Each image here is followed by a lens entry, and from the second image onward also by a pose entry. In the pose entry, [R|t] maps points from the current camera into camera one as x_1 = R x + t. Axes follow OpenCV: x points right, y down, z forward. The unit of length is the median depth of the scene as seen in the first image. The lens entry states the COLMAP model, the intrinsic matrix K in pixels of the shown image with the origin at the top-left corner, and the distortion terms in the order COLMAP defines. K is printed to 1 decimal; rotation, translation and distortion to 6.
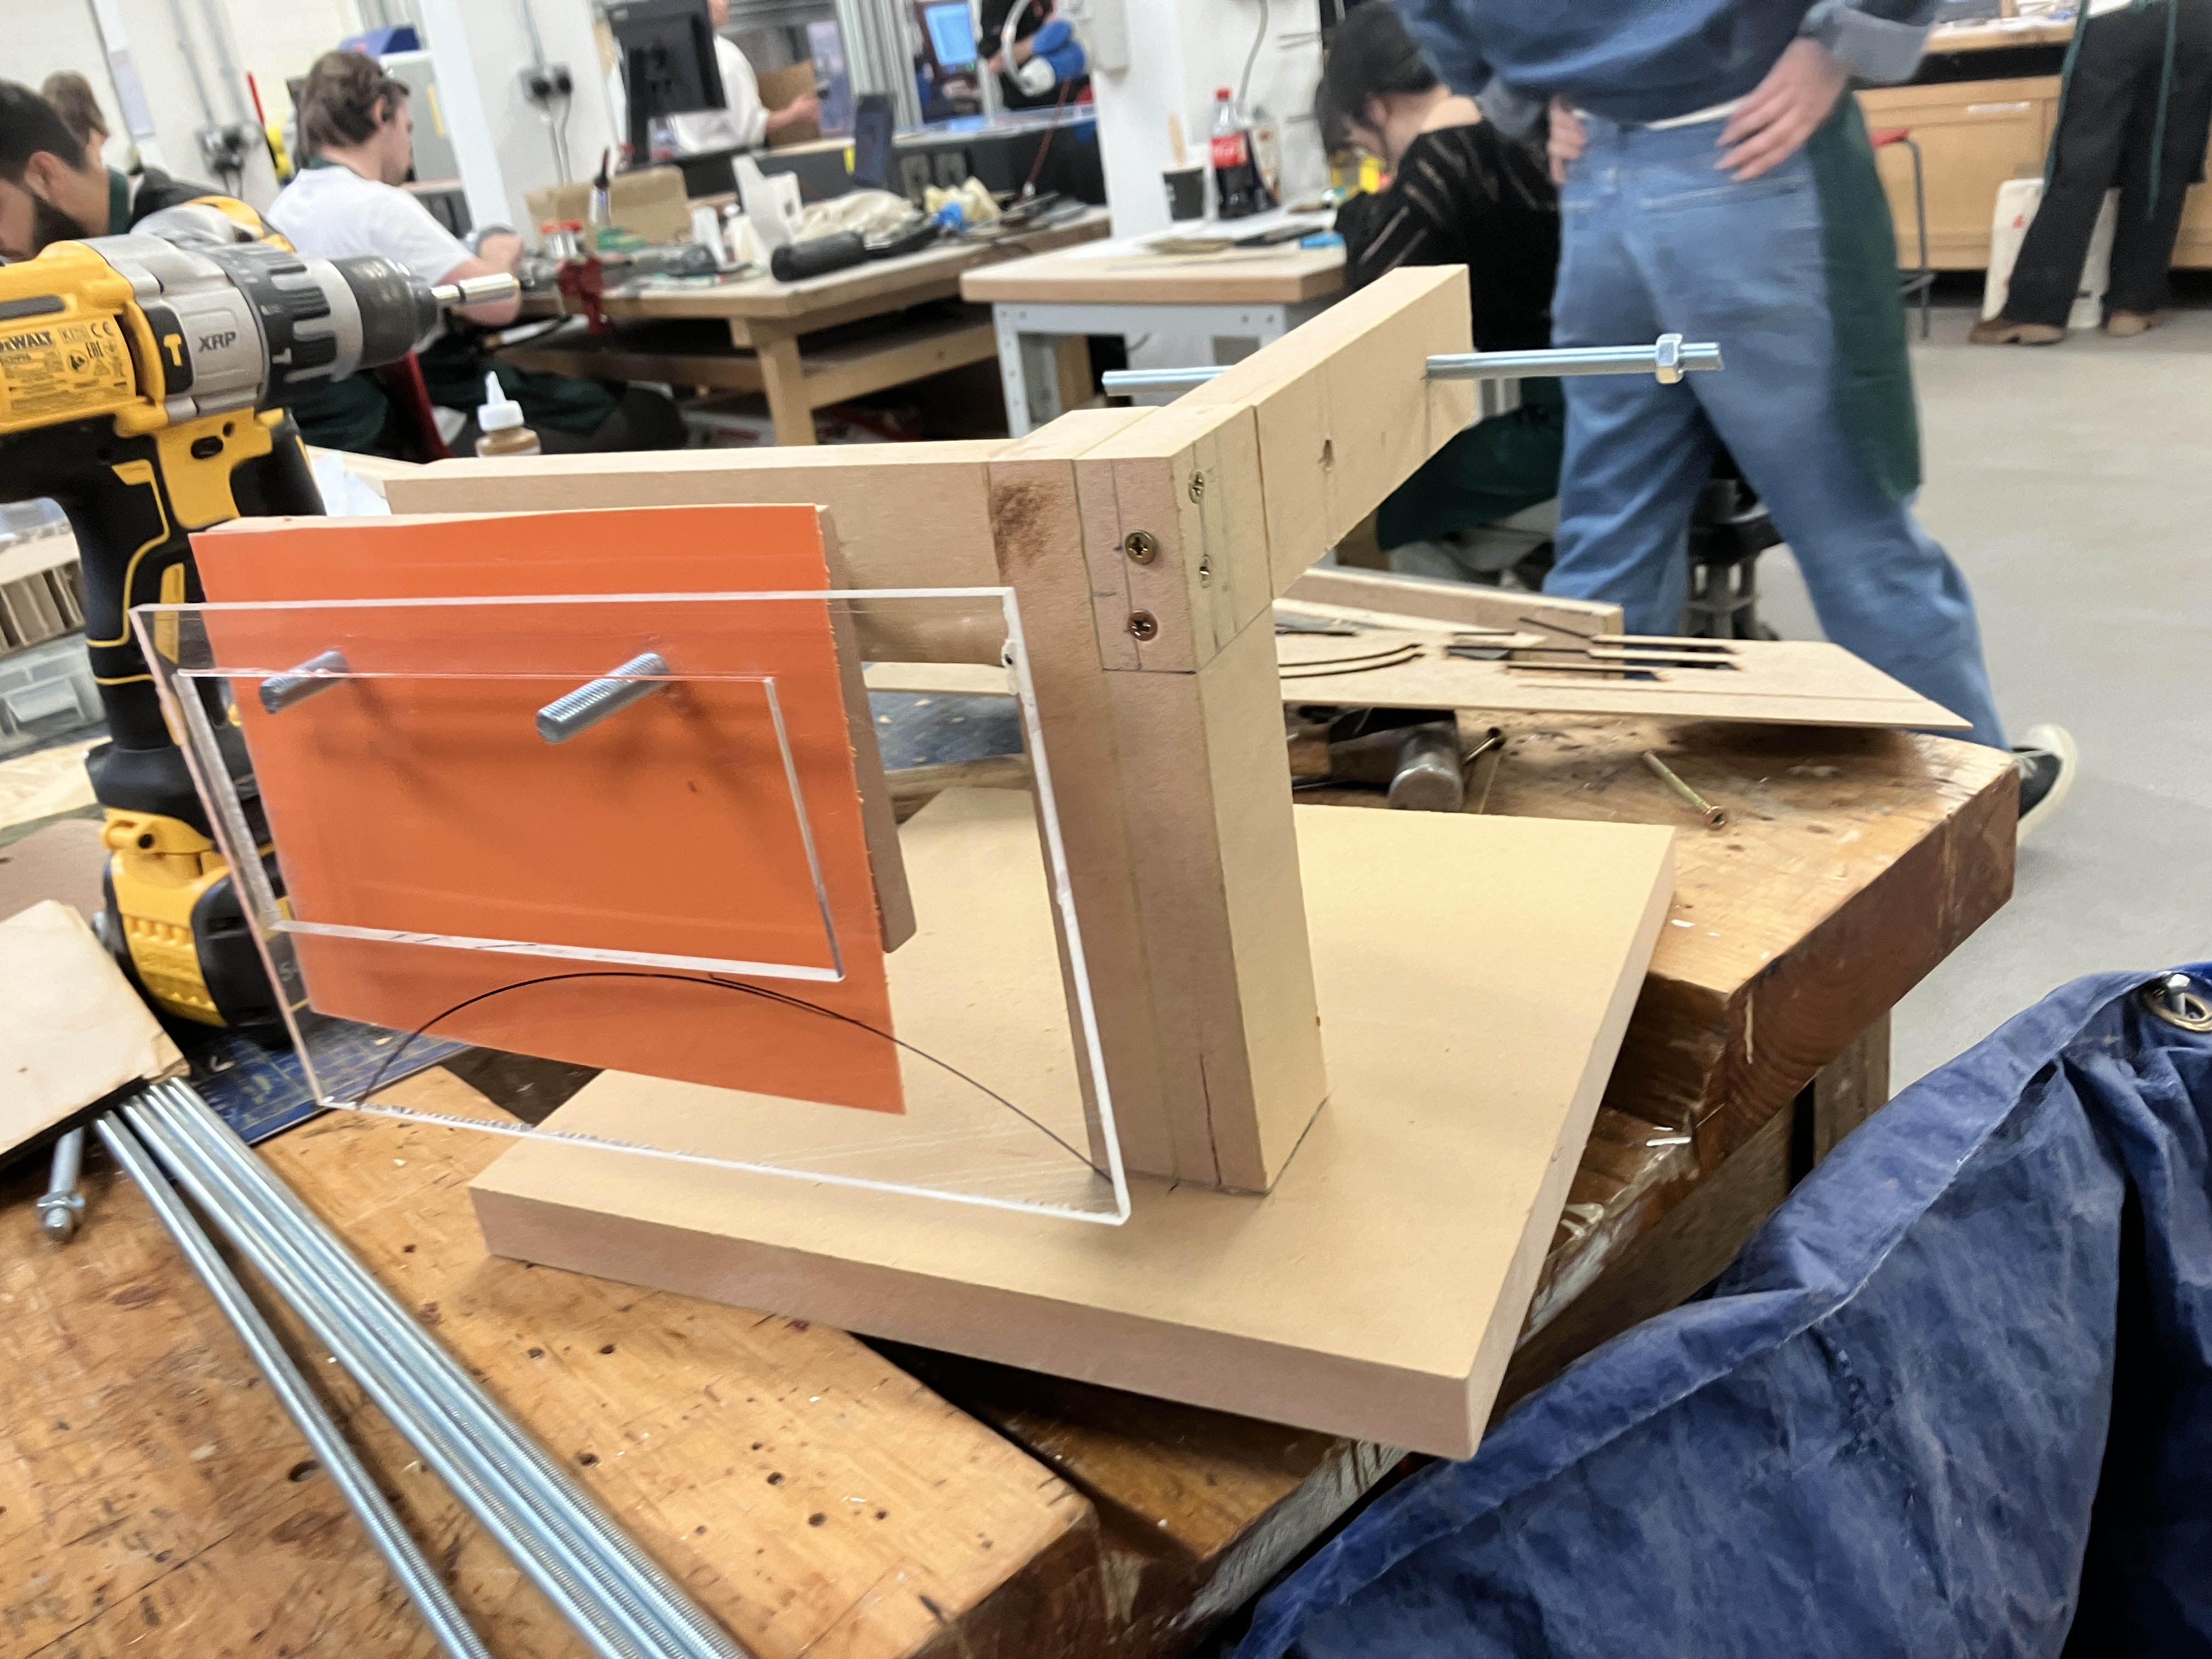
lens RADIAL K [[1789.8, 0, 1098.6], [0, 1789.8, 823.8], [0, 0, 1]] dist [0.069793, 0.007395]
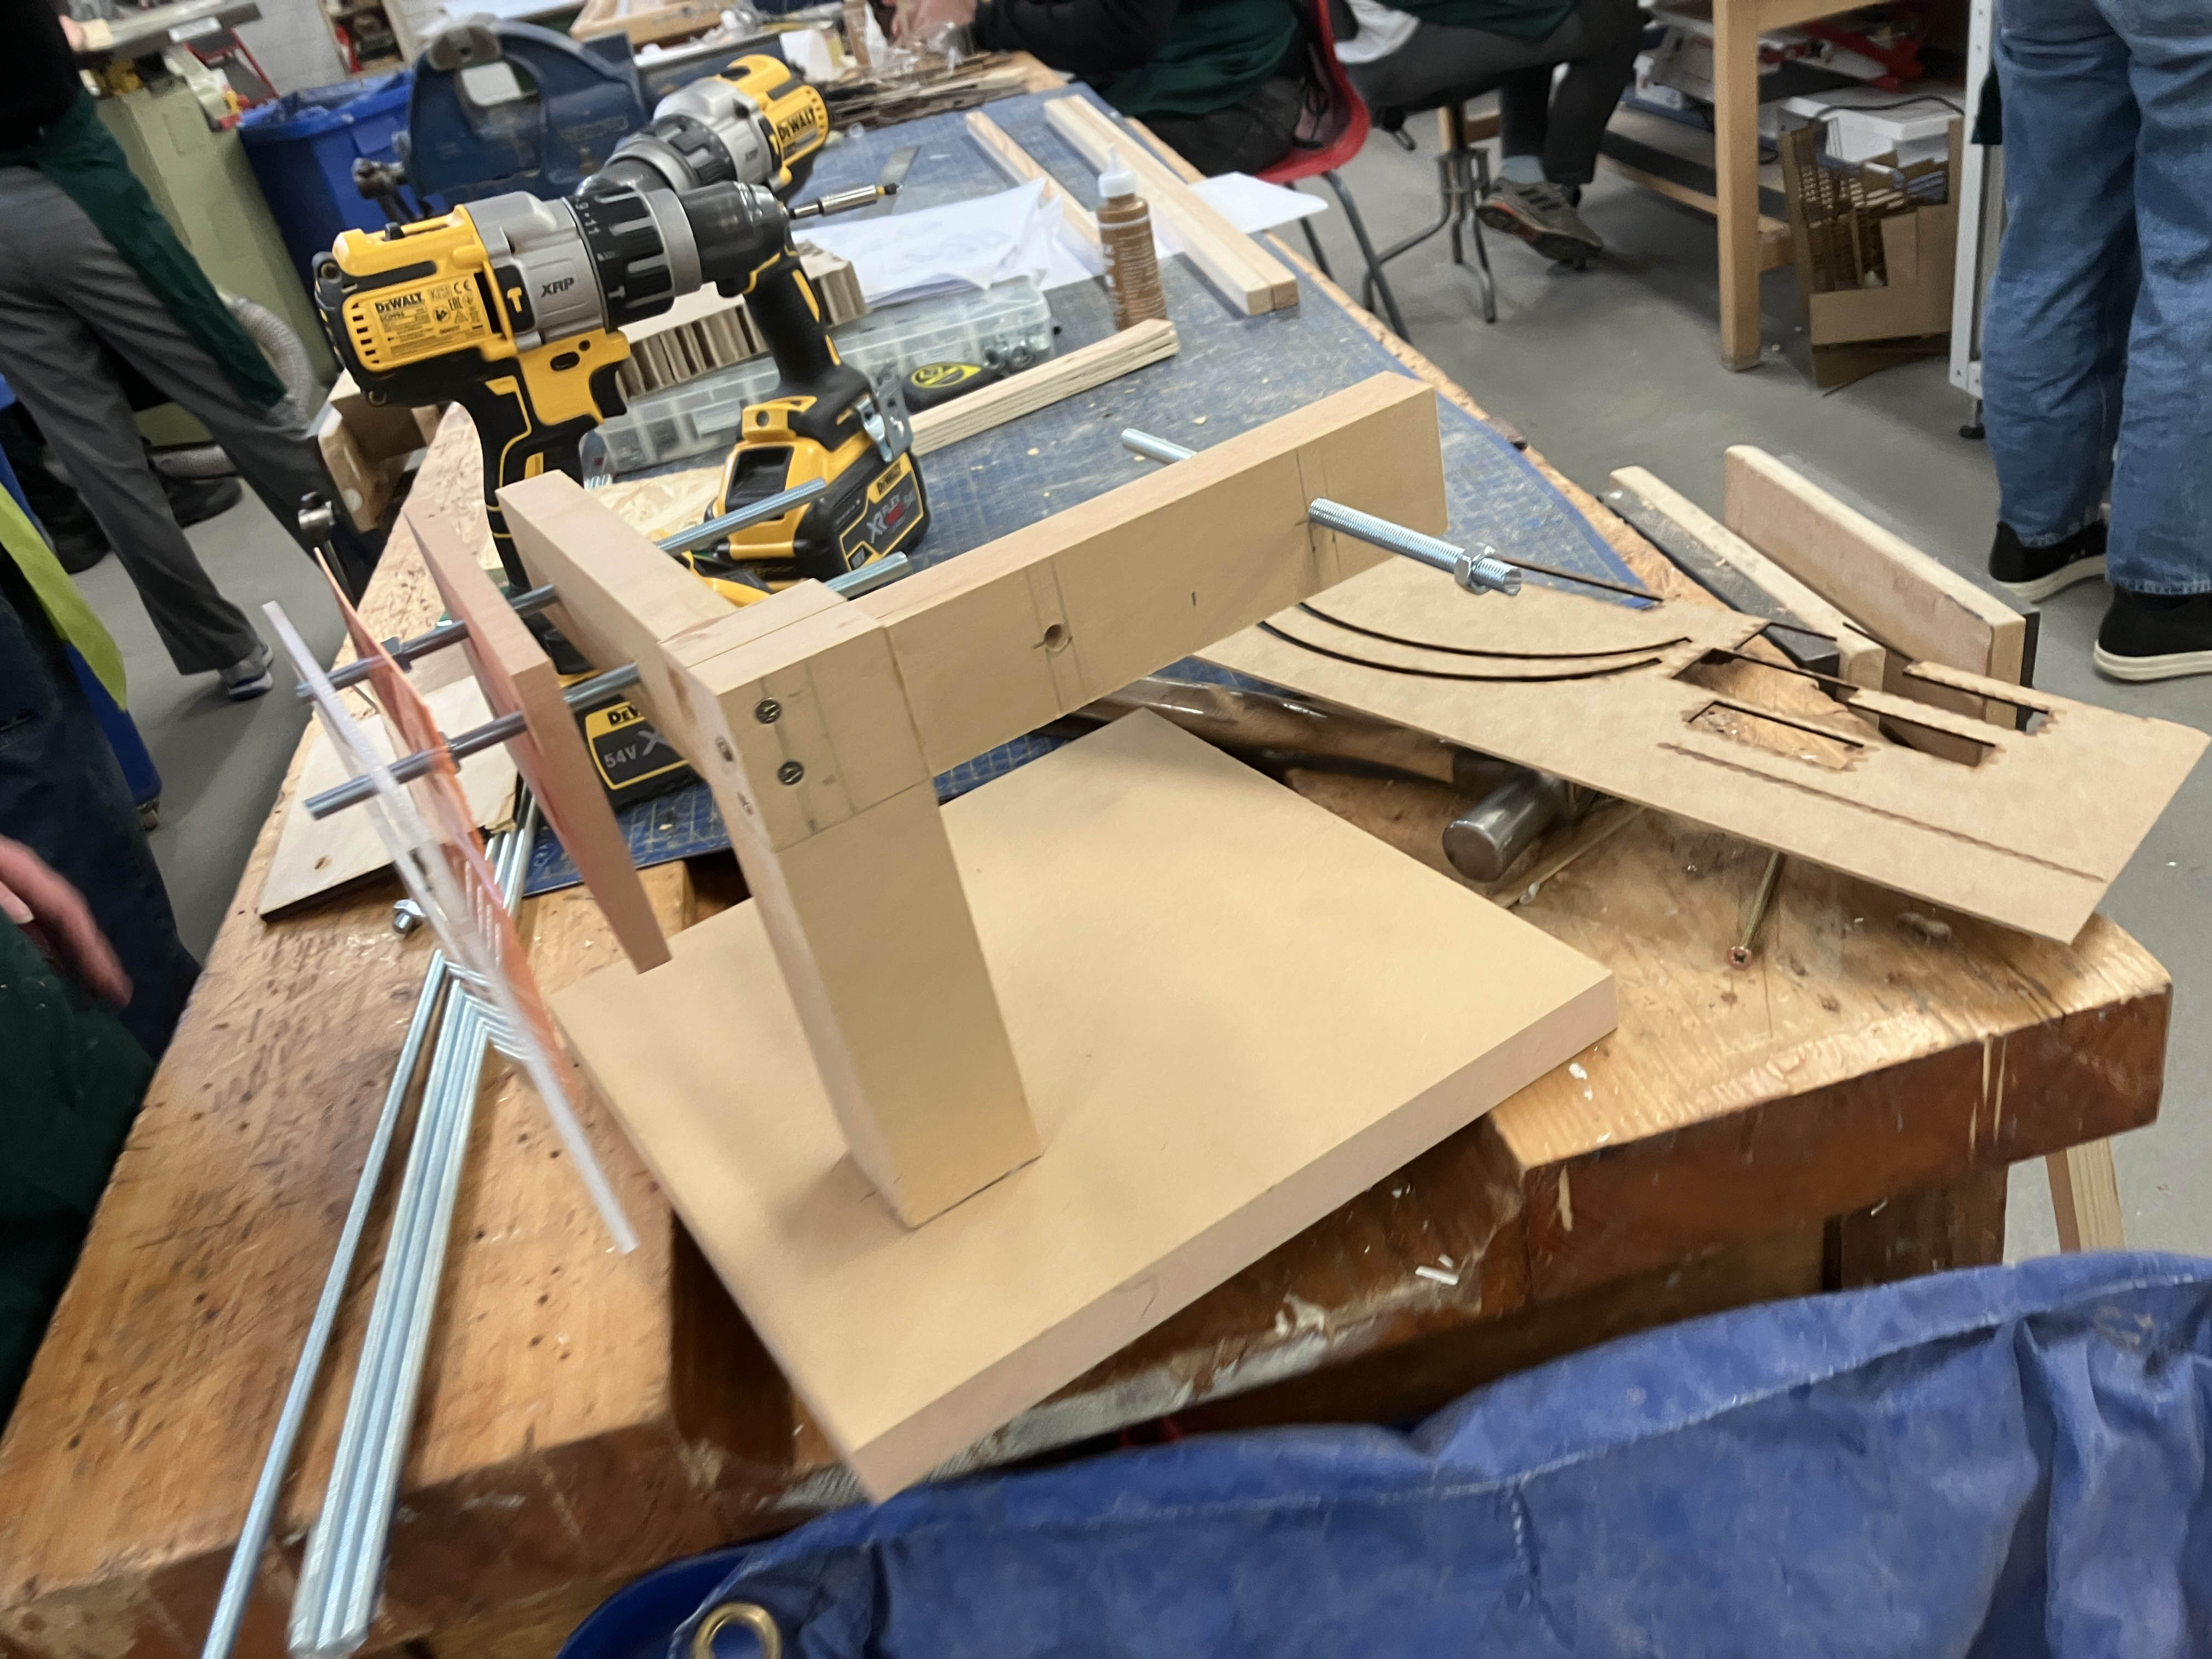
lens RADIAL K [[1789.8, 0, 1116.7], [0, 1789.8, 838.7], [0, 0, 1]] dist [0.069793, 0.007395]
pose [[0.852973, 0.259000, -0.453163, 0.535993], [-0.143632, 0.951154, 0.273268, -0.306874], [0.501804, -0.168002, 0.848509, 0.059854]]
